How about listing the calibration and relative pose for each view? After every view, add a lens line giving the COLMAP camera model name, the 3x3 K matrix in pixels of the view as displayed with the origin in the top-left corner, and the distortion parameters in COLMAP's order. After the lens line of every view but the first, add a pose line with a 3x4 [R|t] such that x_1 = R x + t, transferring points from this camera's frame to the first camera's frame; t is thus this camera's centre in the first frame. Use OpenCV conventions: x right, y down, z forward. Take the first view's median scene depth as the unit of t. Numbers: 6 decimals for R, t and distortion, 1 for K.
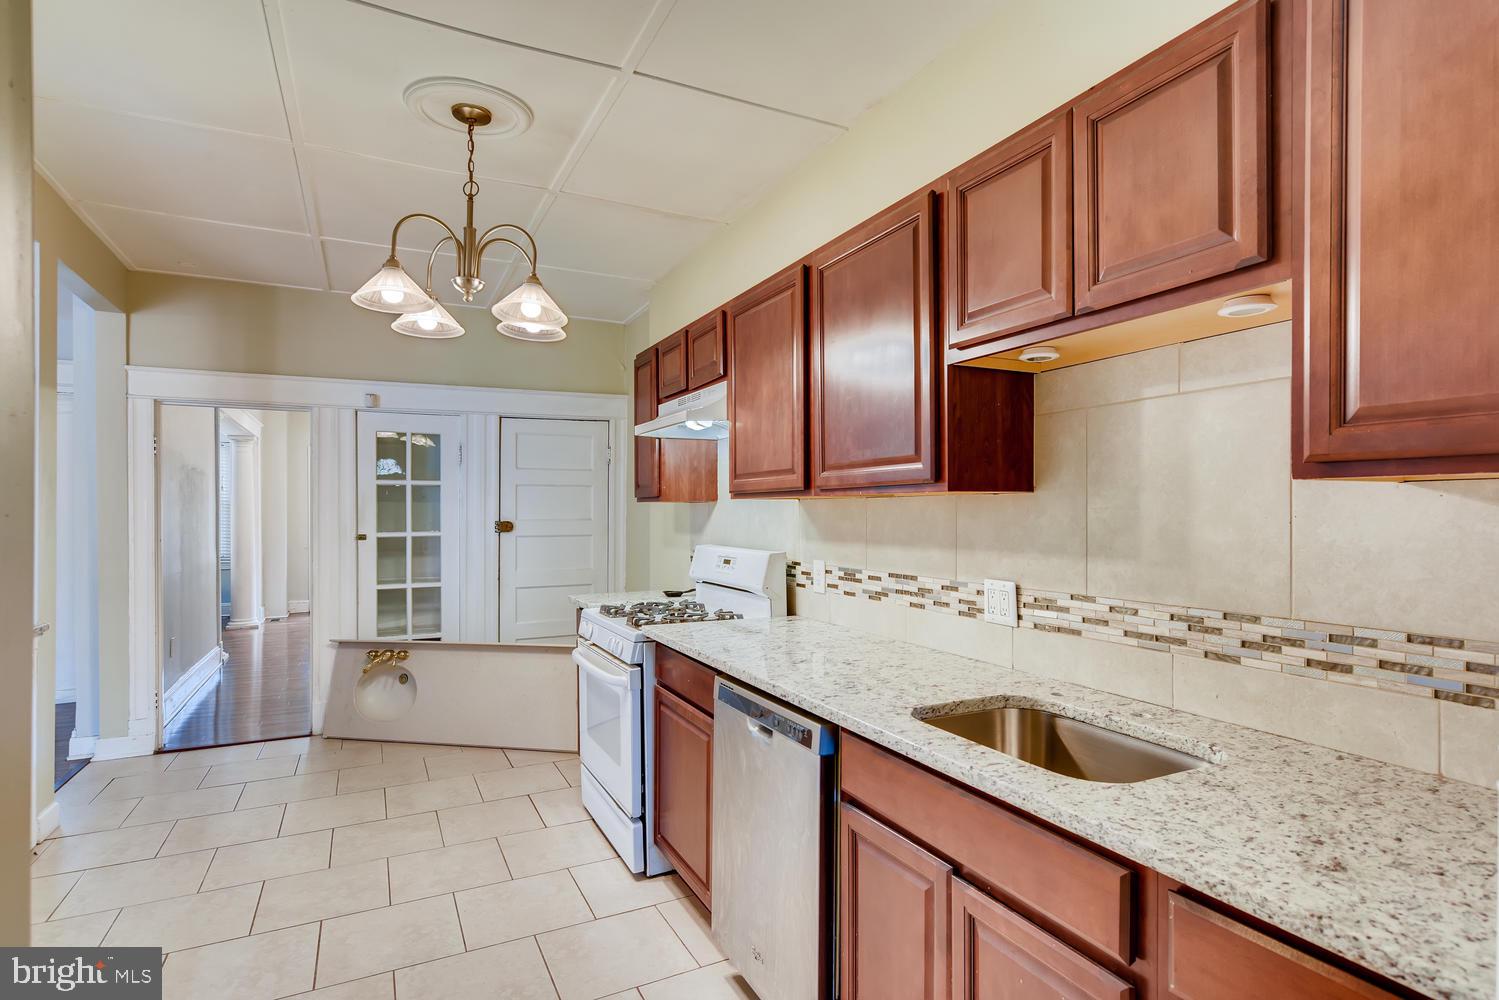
lens RADIAL K [[761.7, 0, 753.9], [0, 761.7, 507.4], [0, 0, 1]] dist [0.004536, 0.001388]
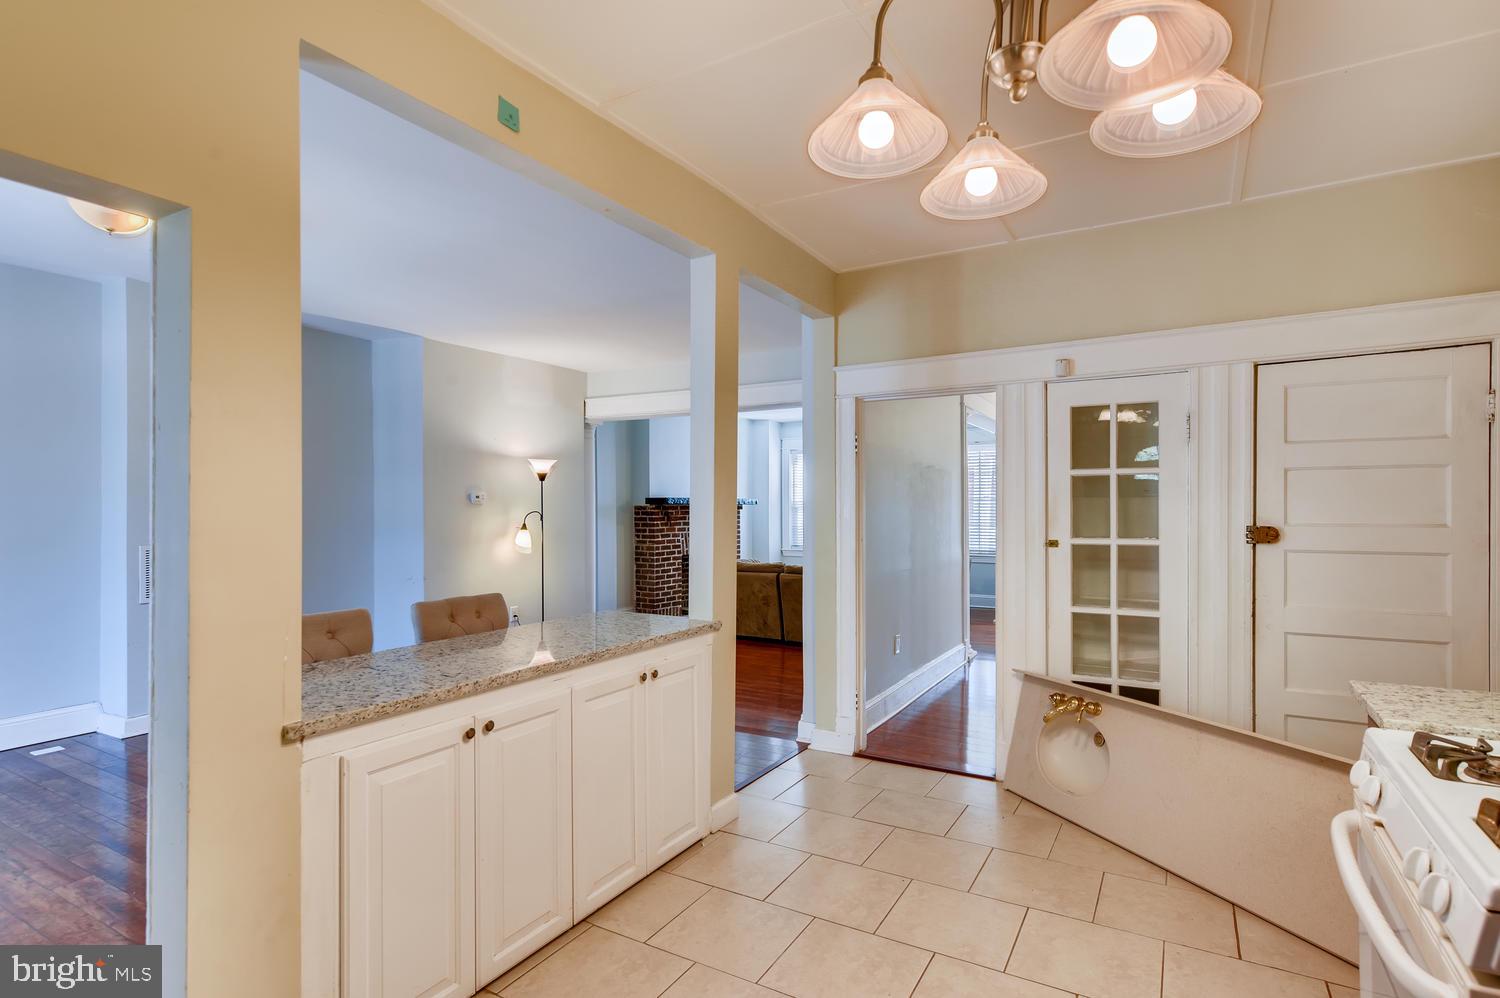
lens RADIAL K [[762.2, 0, 749.7], [0, 762.2, 503.3], [0, 0, 1]] dist [0.004536, 0.001388]
pose [[0.547823, -0.003093, -0.836588, -0.029244], [0.005474, 0.999985, -0.000113, -0.004004], [0.836576, -0.004517, 0.547832, 0.318457]]
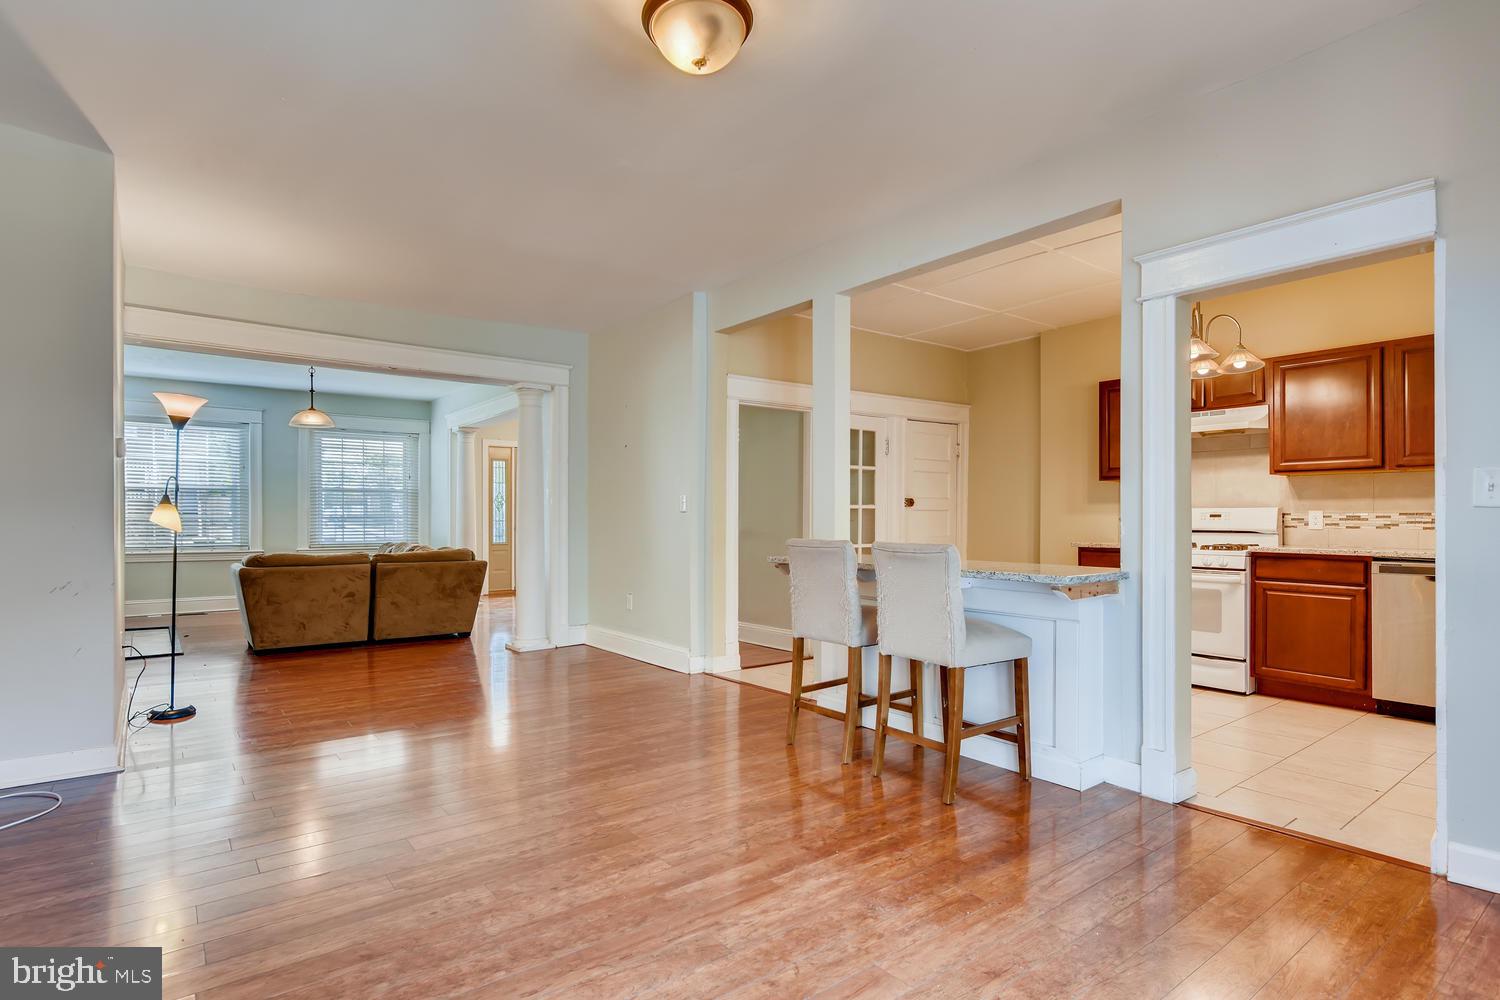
lens RADIAL K [[781.1, 0, 747.2], [0, 781.1, 510.9], [0, 0, 1]] dist [0.003819, 0.000500]
pose [[0.979480, 0.004313, 0.201495, -0.971894], [-0.003326, 0.999981, -0.005236, 0.053410], [-0.201514, 0.004458, 0.979476, -0.298947]]
